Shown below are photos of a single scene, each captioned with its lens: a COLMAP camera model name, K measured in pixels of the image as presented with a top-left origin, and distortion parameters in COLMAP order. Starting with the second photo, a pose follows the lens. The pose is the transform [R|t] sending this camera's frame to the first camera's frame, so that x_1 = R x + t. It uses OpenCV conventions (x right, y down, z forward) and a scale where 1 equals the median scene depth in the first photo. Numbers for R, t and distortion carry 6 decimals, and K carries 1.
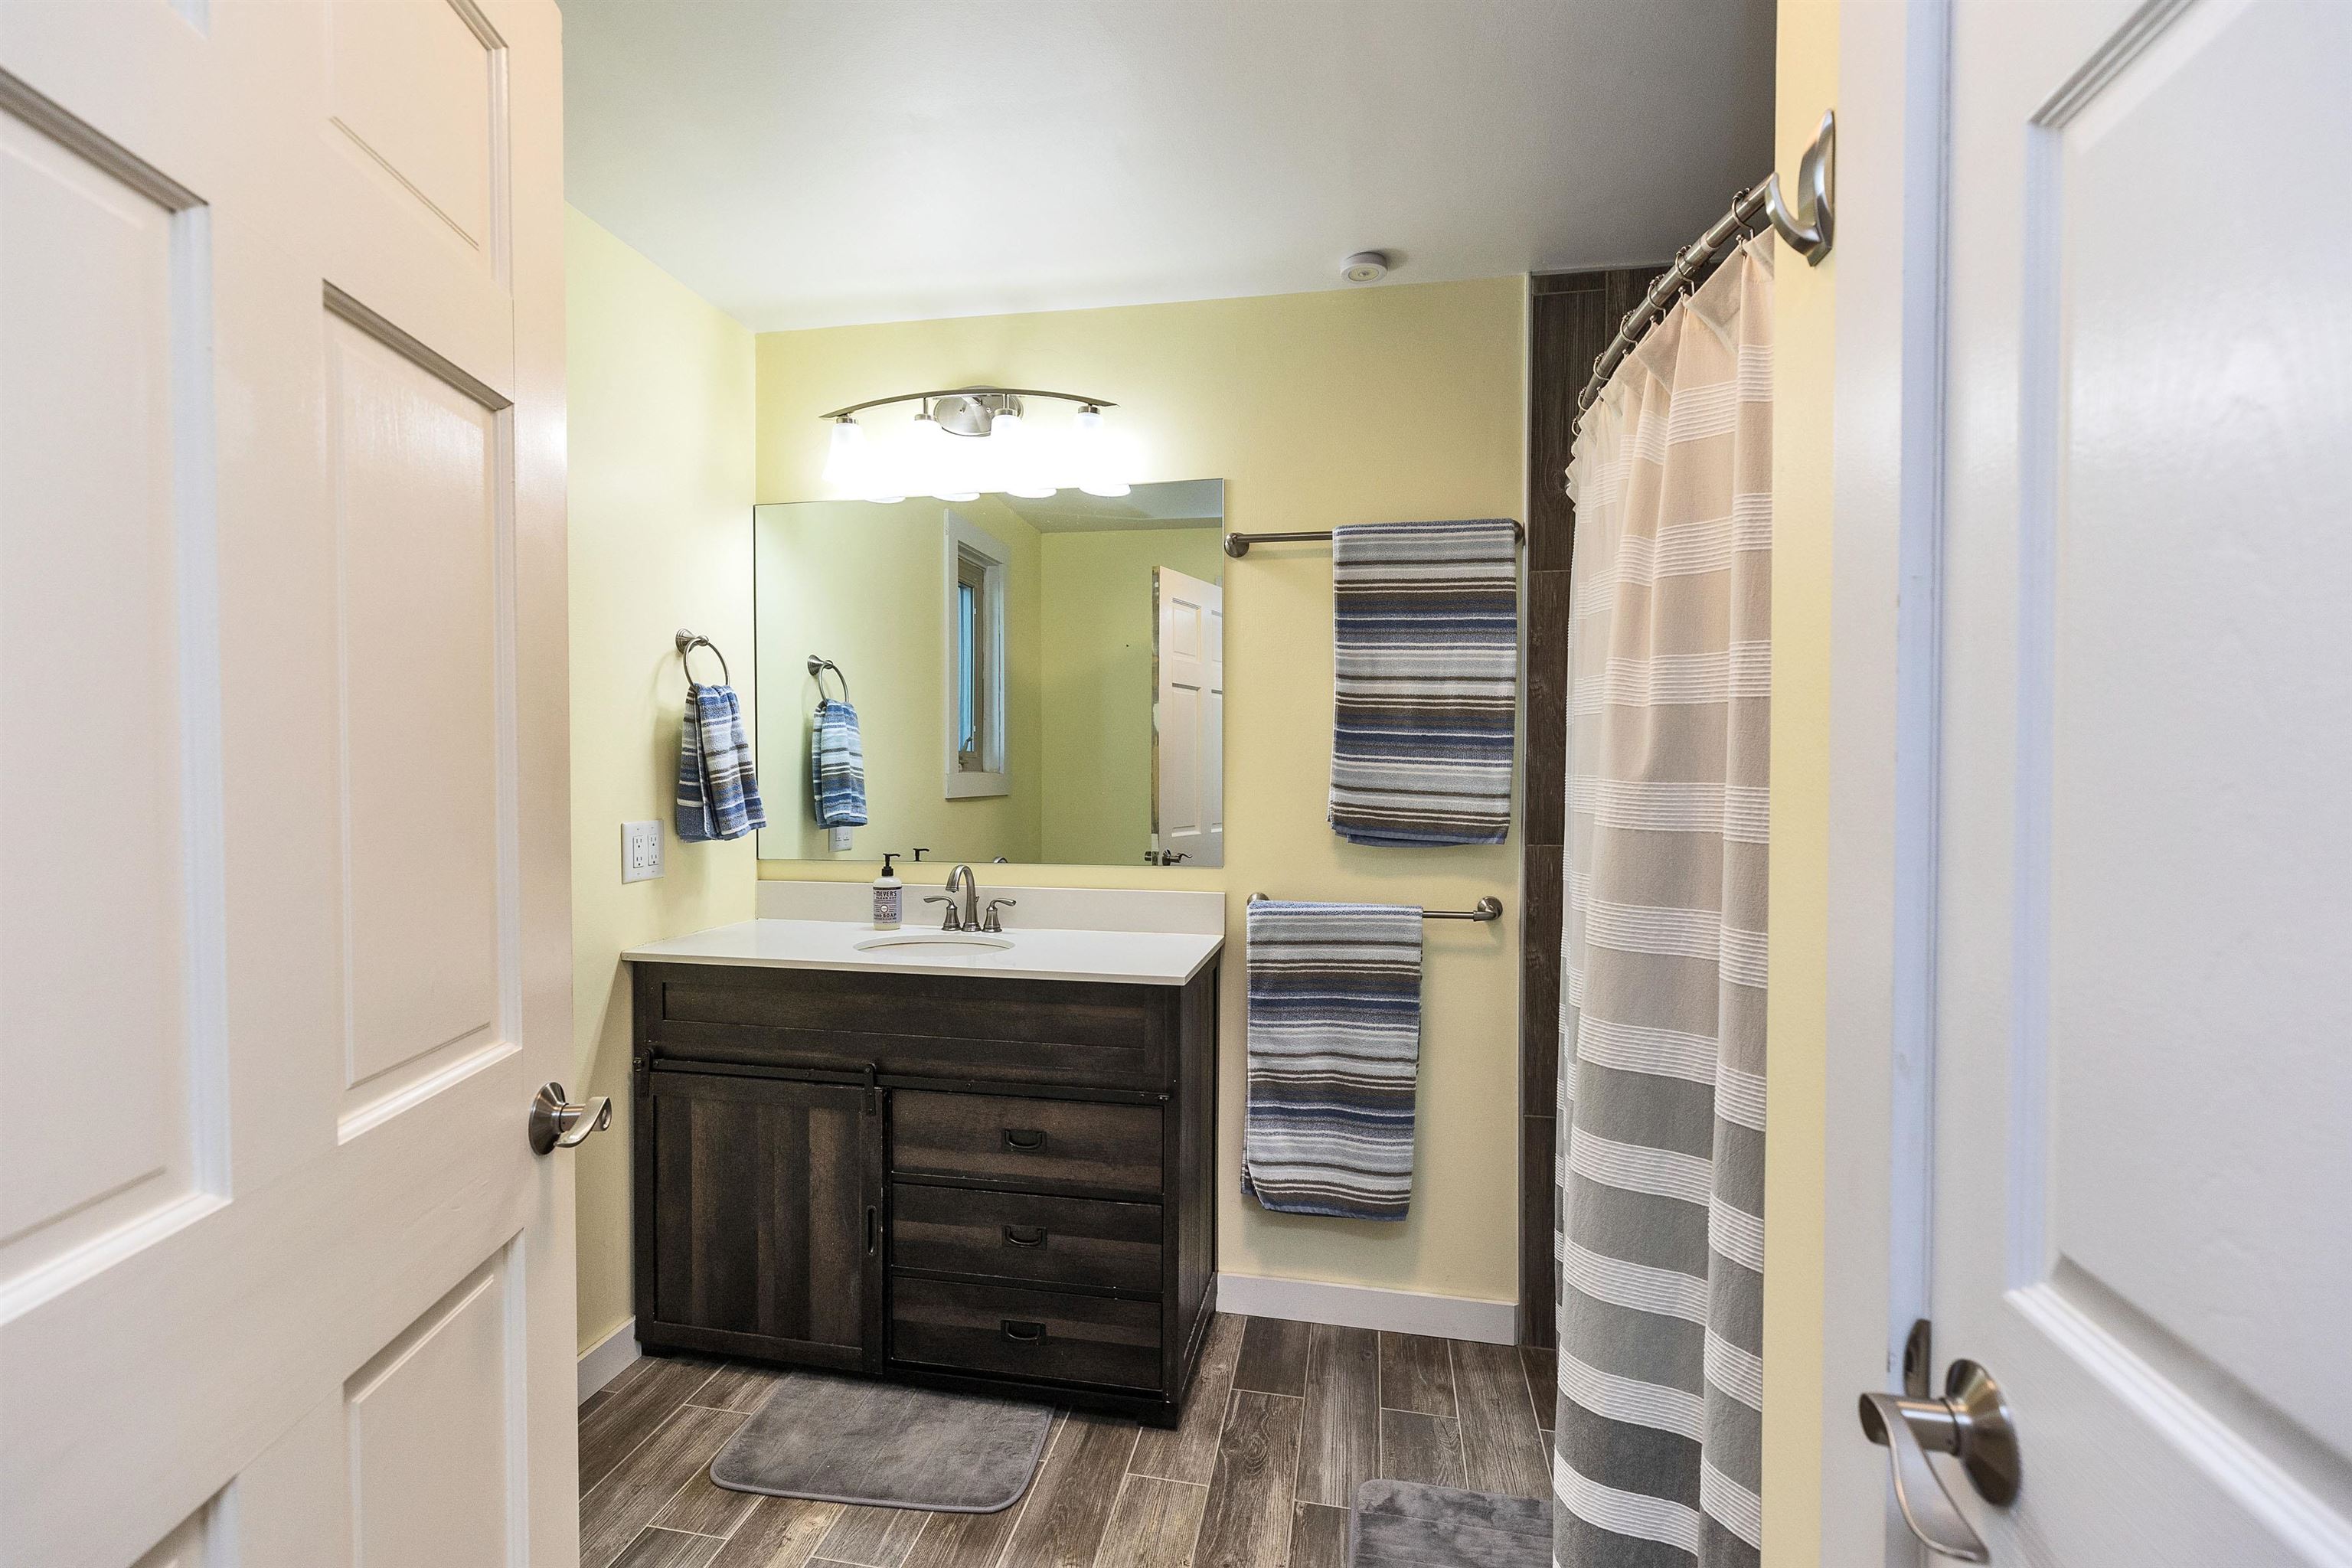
lens RADIAL K [[1054.5, 0, 1181.8], [0, 1054.5, 785.4], [0, 0, 1]] dist [0.006156, -0.002050]
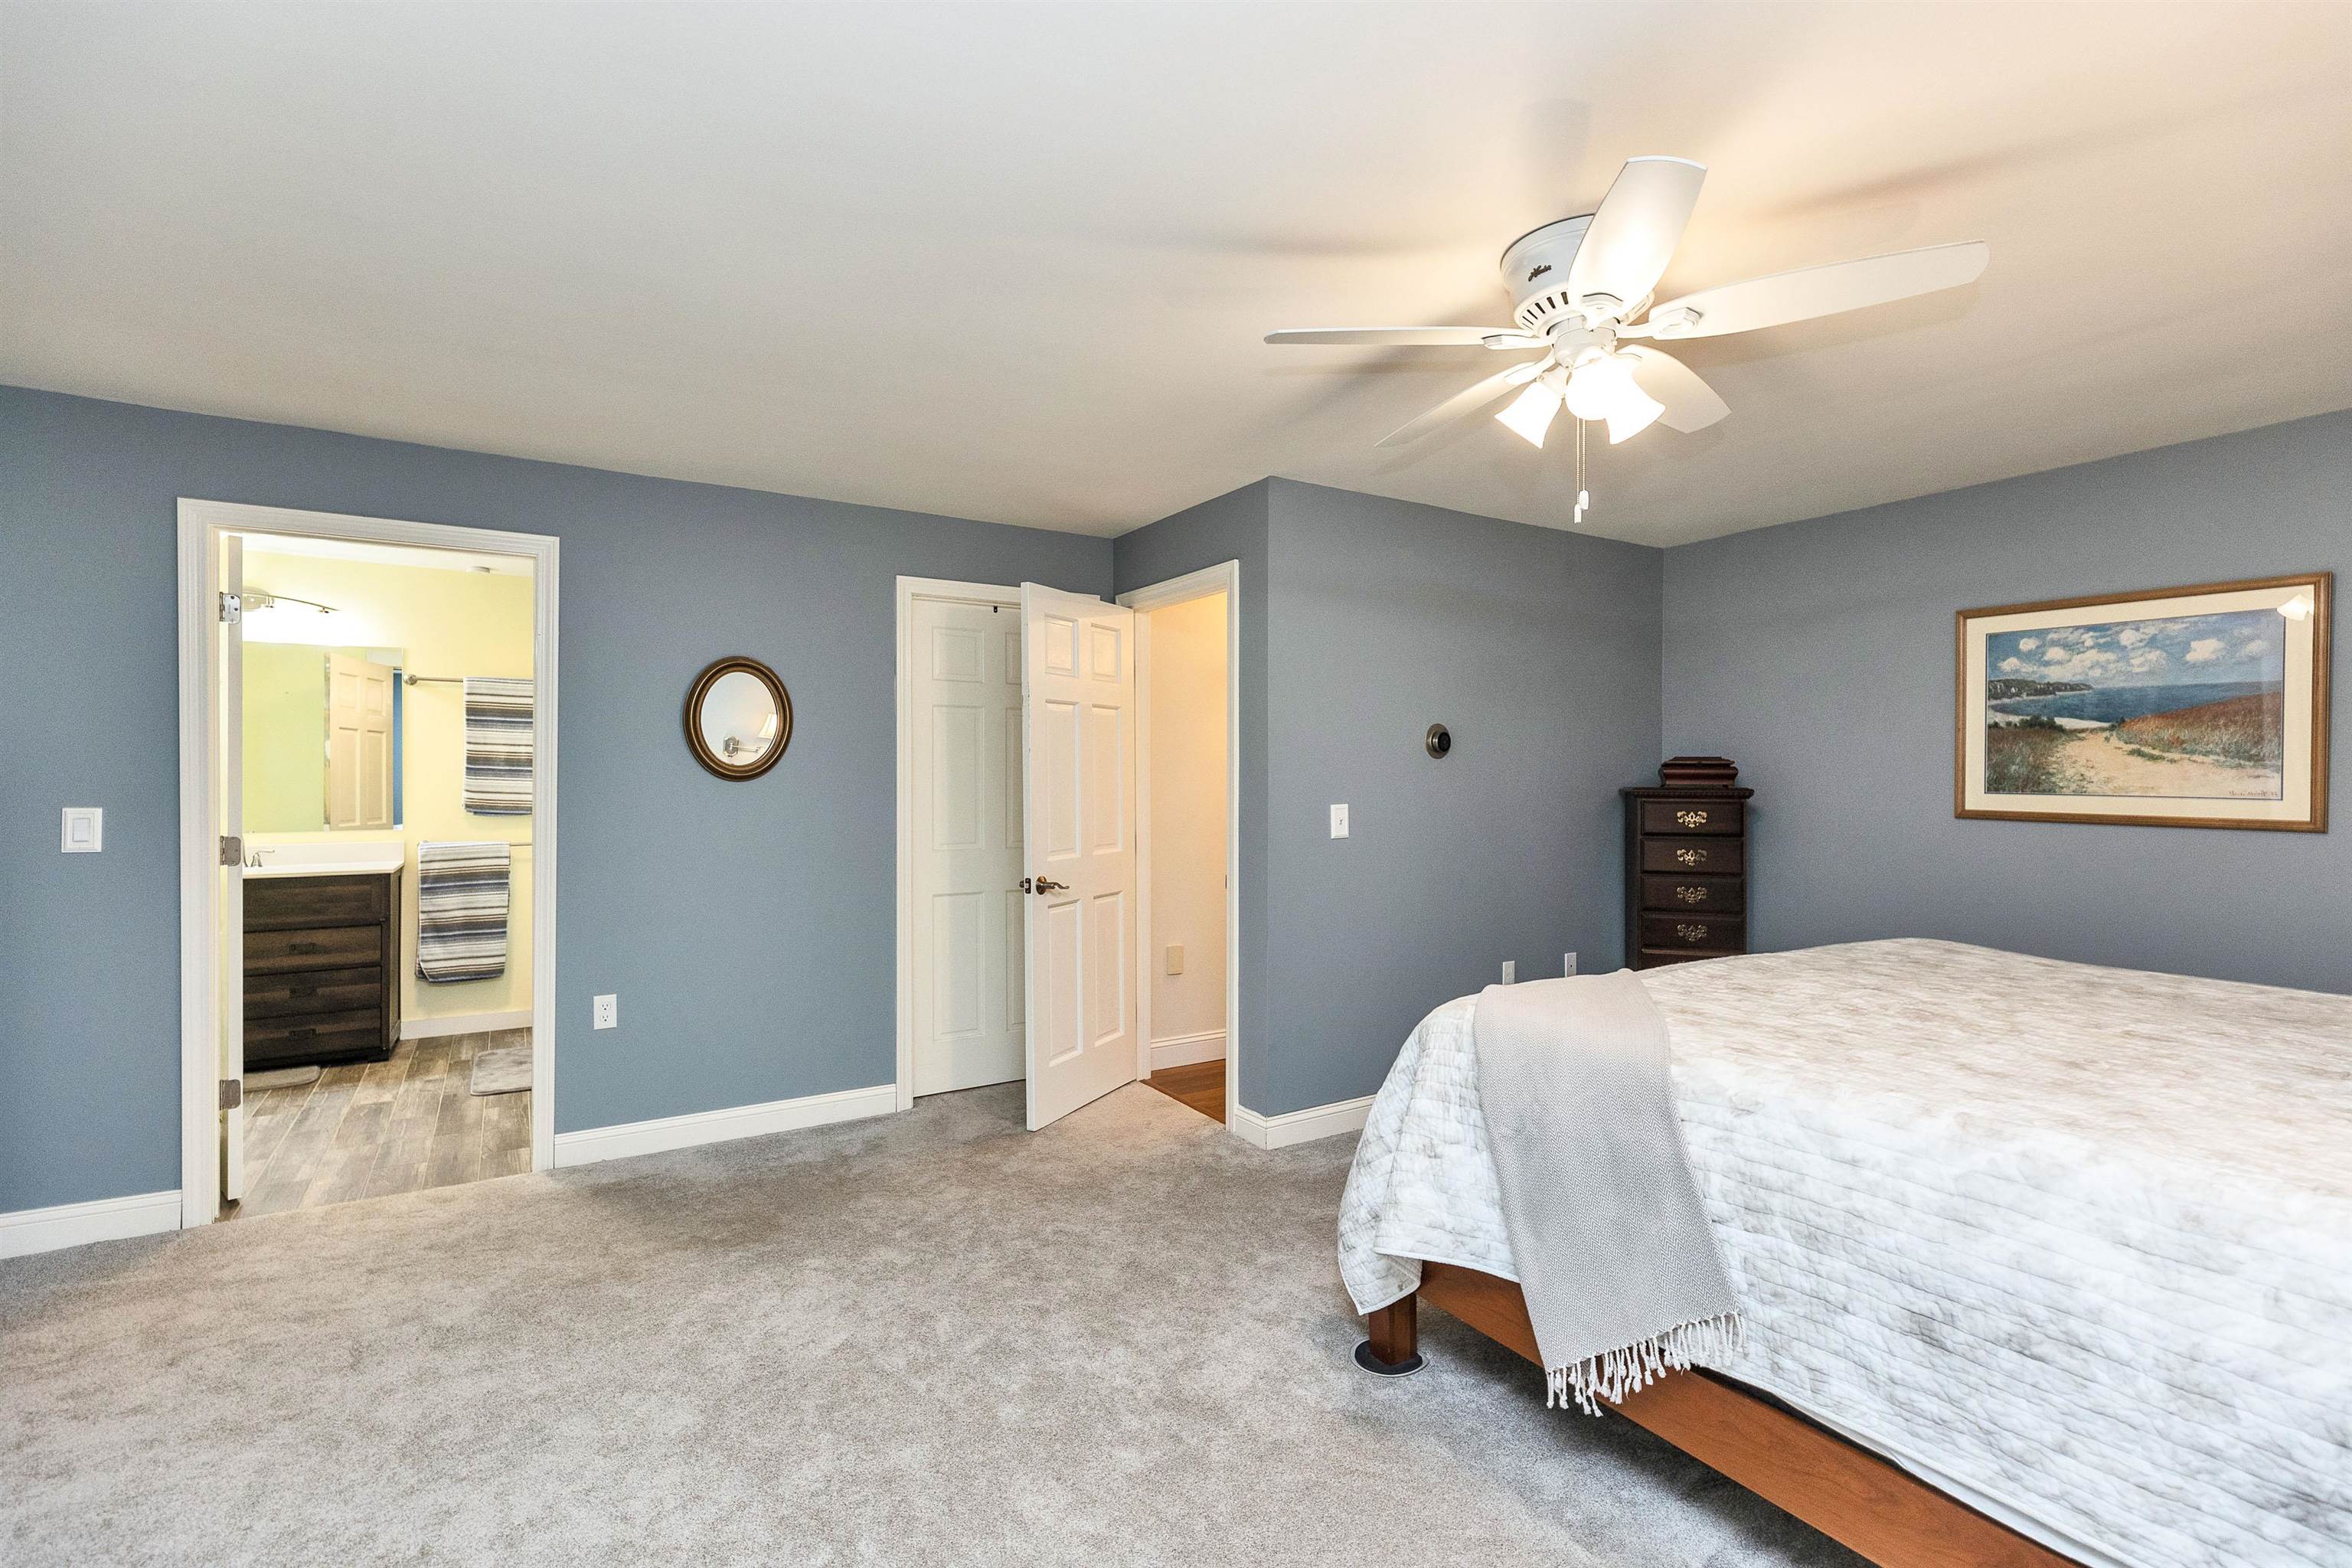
lens RADIAL K [[1054.5, 0, 1170.3], [0, 1054.5, 789.5], [0, 0, 1]] dist [0.006156, -0.002050]
pose [[0.739275, -0.005699, 0.673379, -0.268363], [0.004299, 0.999984, 0.003744, -0.005039], [-0.673389, 0.000127, 0.739288, -1.727682]]
